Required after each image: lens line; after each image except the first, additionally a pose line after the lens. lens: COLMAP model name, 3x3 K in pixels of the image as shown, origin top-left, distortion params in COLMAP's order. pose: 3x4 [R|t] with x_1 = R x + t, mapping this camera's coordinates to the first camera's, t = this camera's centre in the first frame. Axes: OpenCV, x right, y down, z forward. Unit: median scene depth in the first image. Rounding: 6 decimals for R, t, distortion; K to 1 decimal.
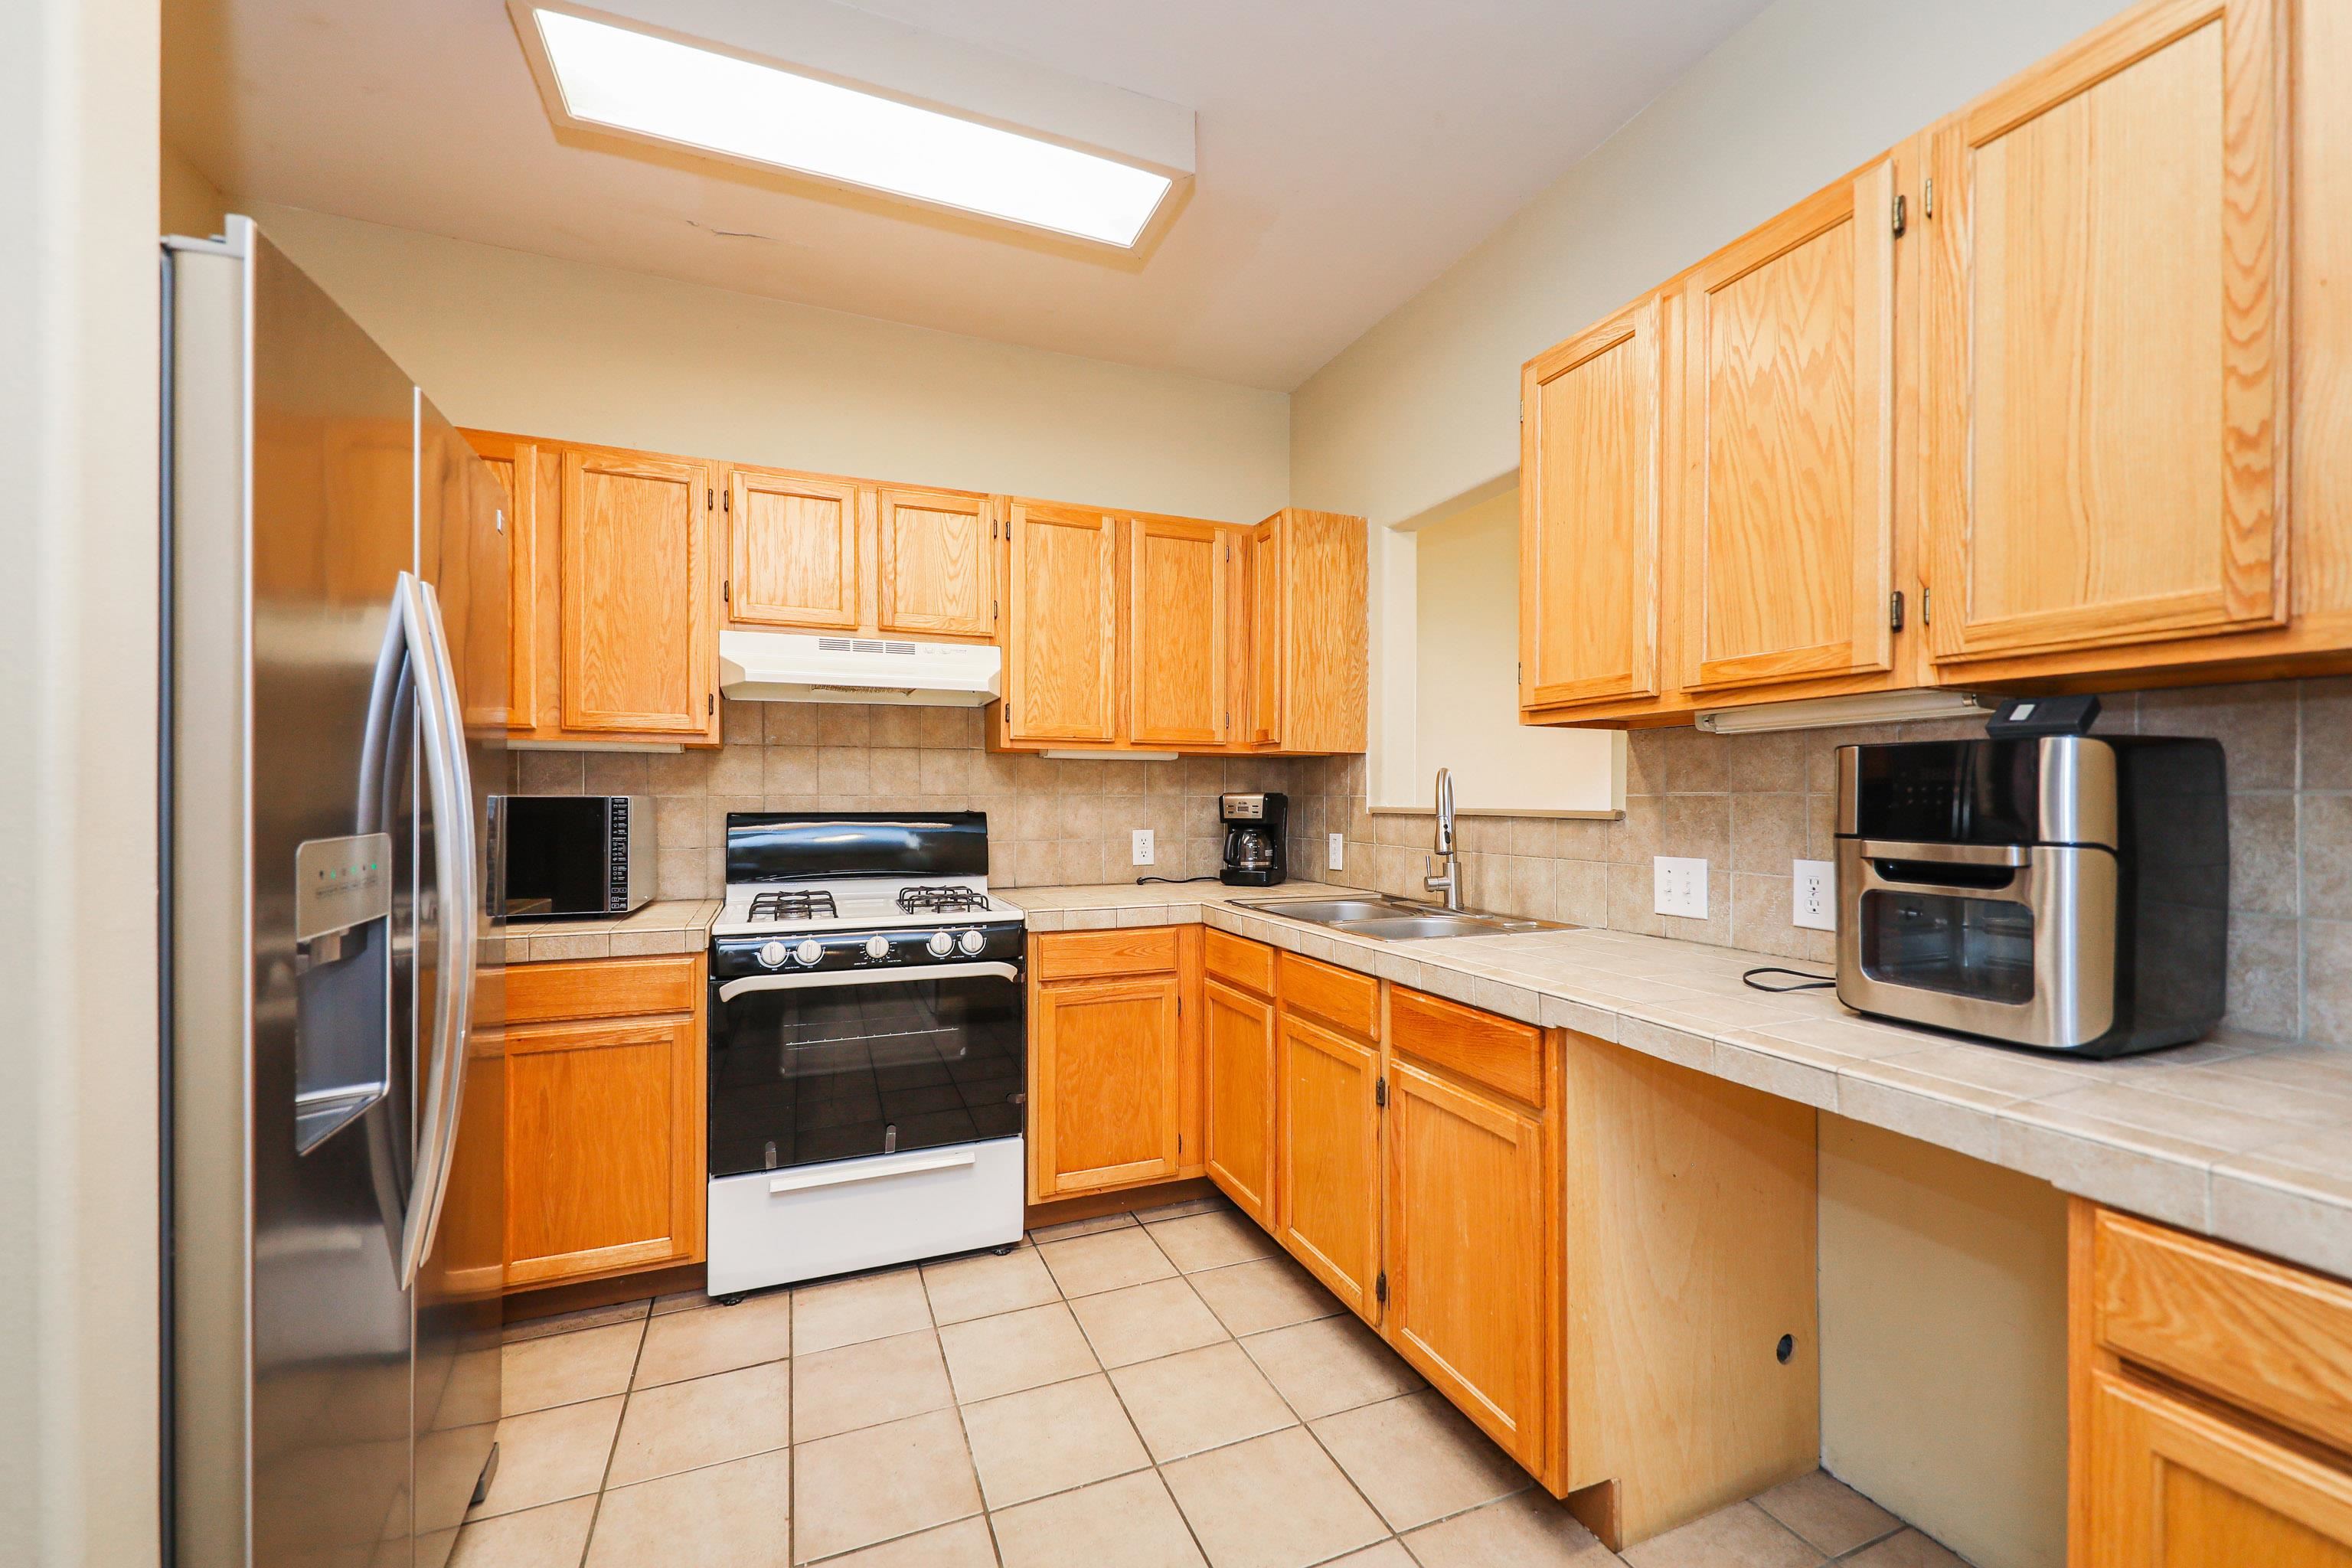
lens RADIAL K [[943.5, 0, 1176.9], [0, 943.5, 791.8], [0, 0, 1]] dist [-0.000285, -0.000162]
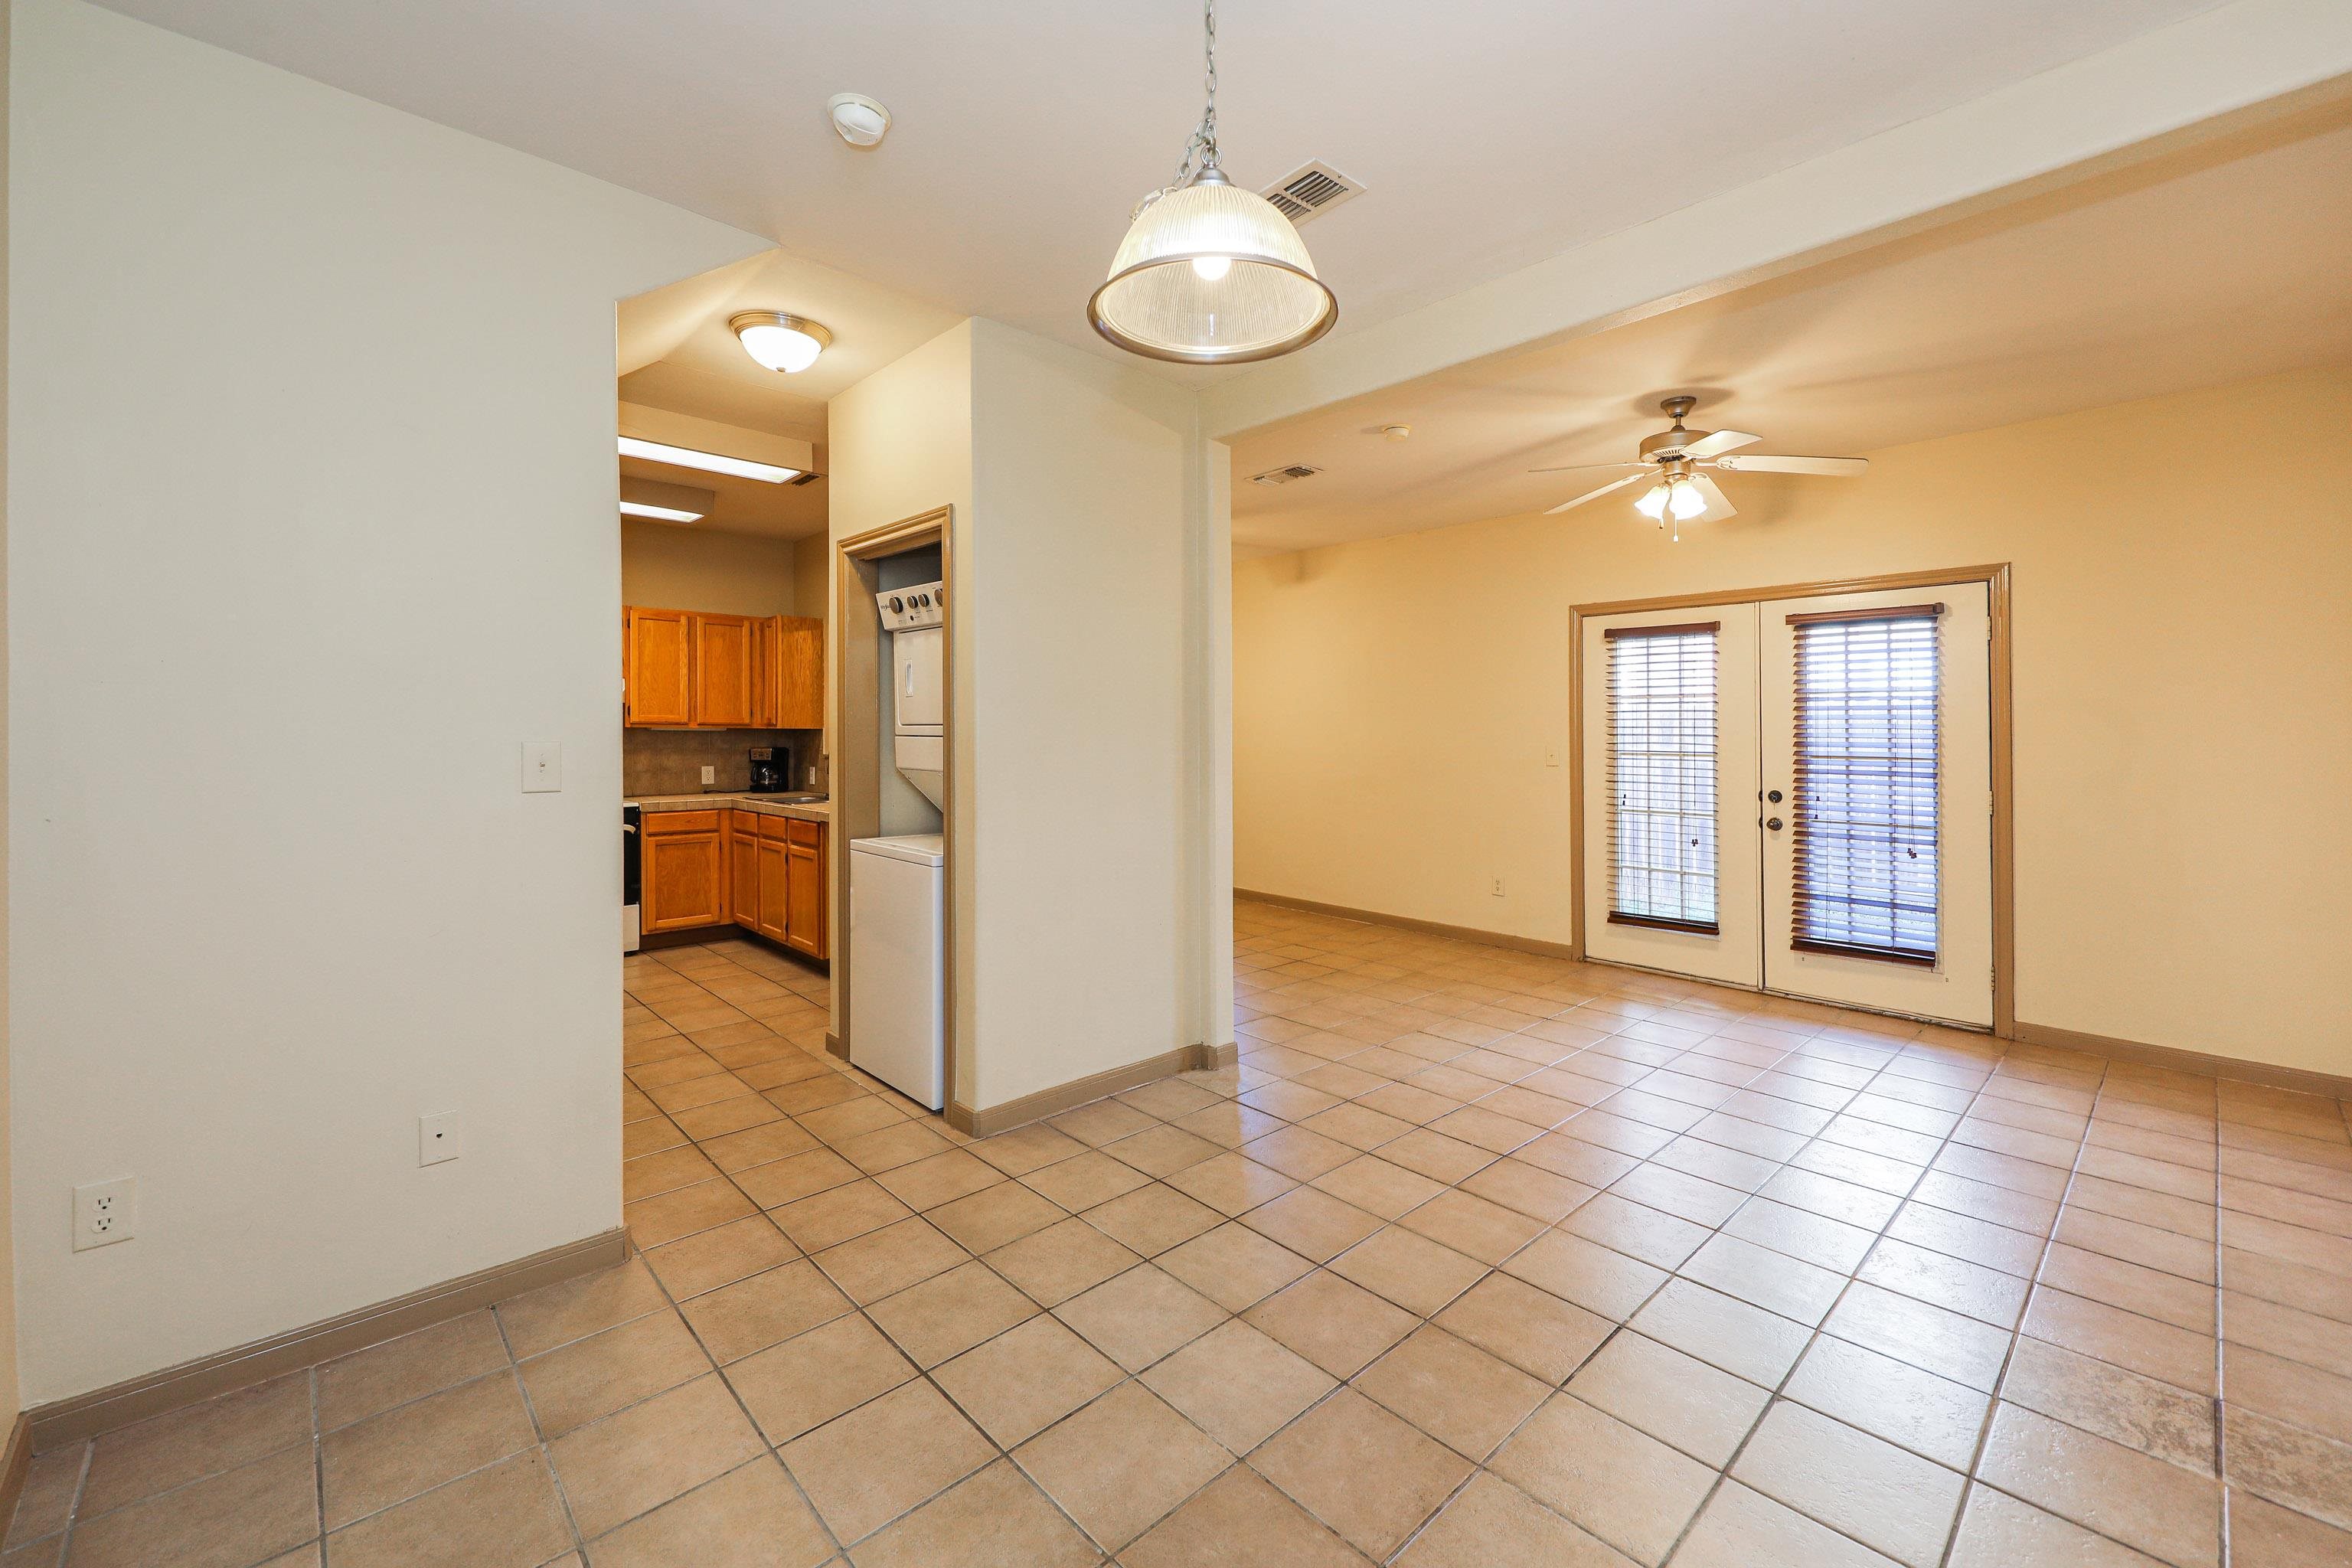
lens RADIAL K [[948.7, 0, 1184.8], [0, 948.7, 737.9], [0, 0, 1]] dist [0.001486, -0.000635]
pose [[0.935123, -0.005337, 0.354283, 0.267830], [0.004223, 0.999983, 0.003918, -0.031513], [-0.354298, -0.002167, 0.935130, -1.664731]]
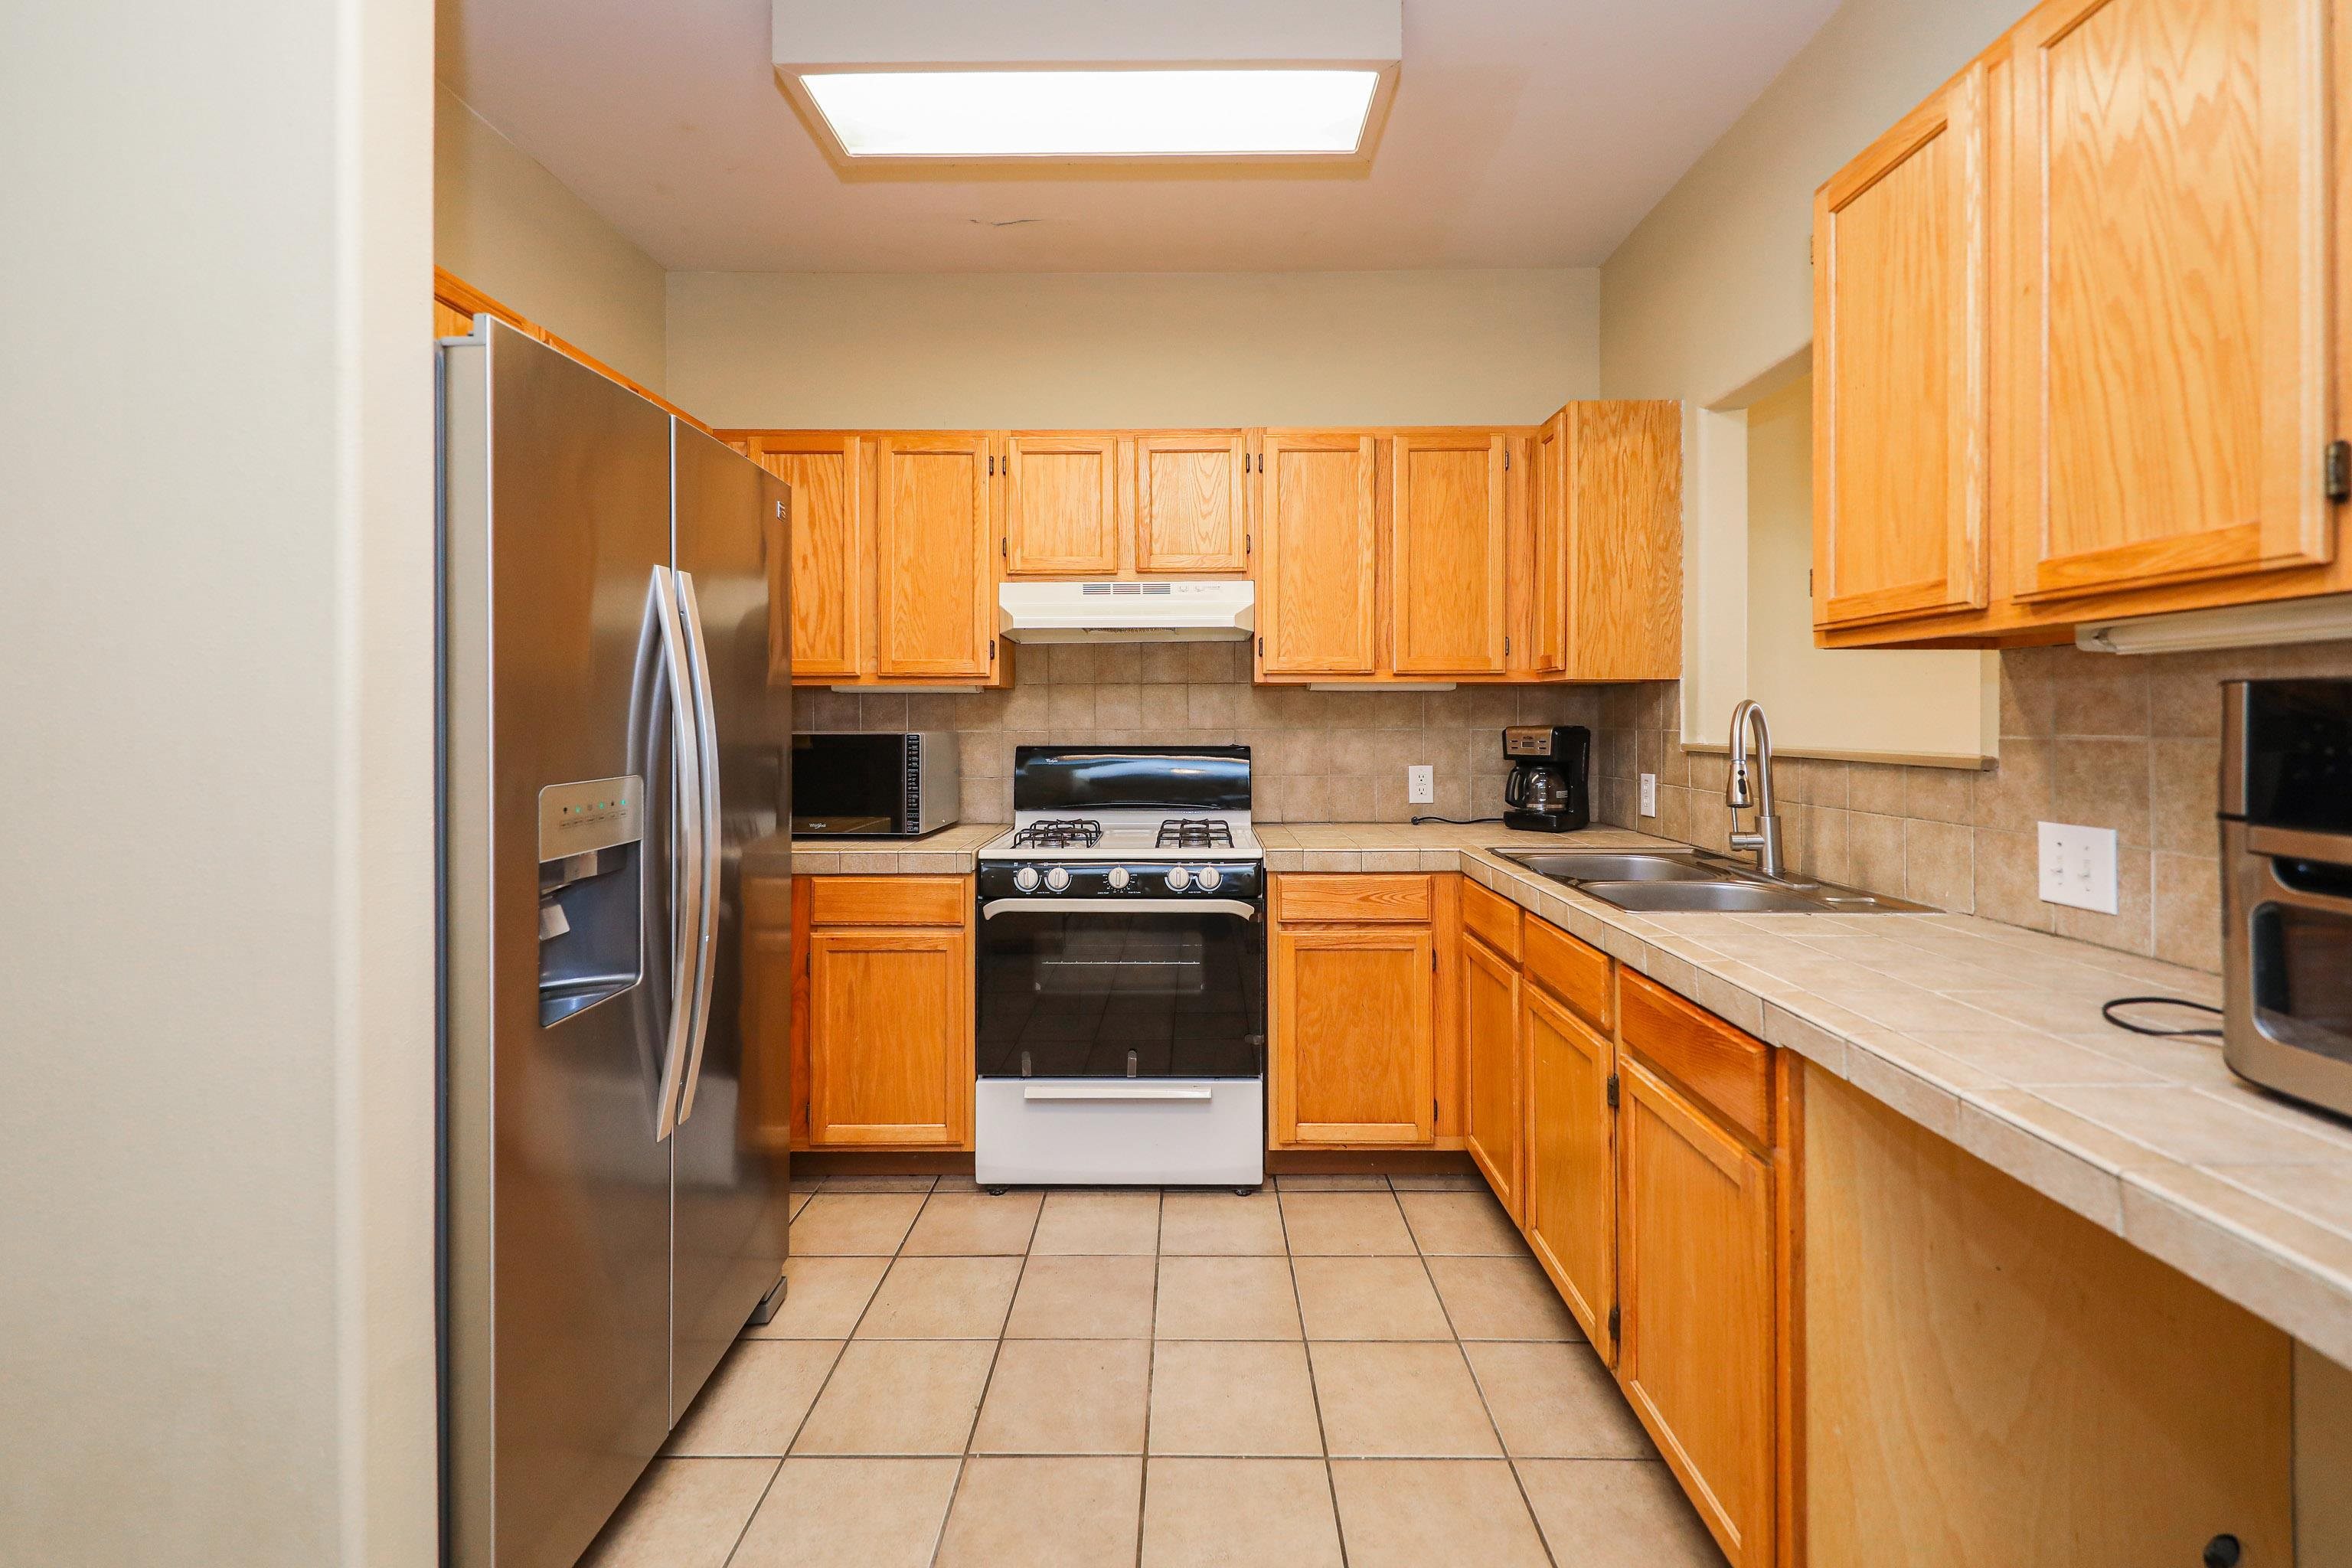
lens RADIAL K [[957.3, 0, 1185.3], [0, 957.3, 709.8], [0, 0, 1]] dist [0.002711, -0.005475]
pose [[0.920532, -0.006771, -0.390608, 0.166515], [0.005676, 0.999976, -0.003959, -0.017131], [0.390626, 0.001428, 0.920548, 0.053299]]
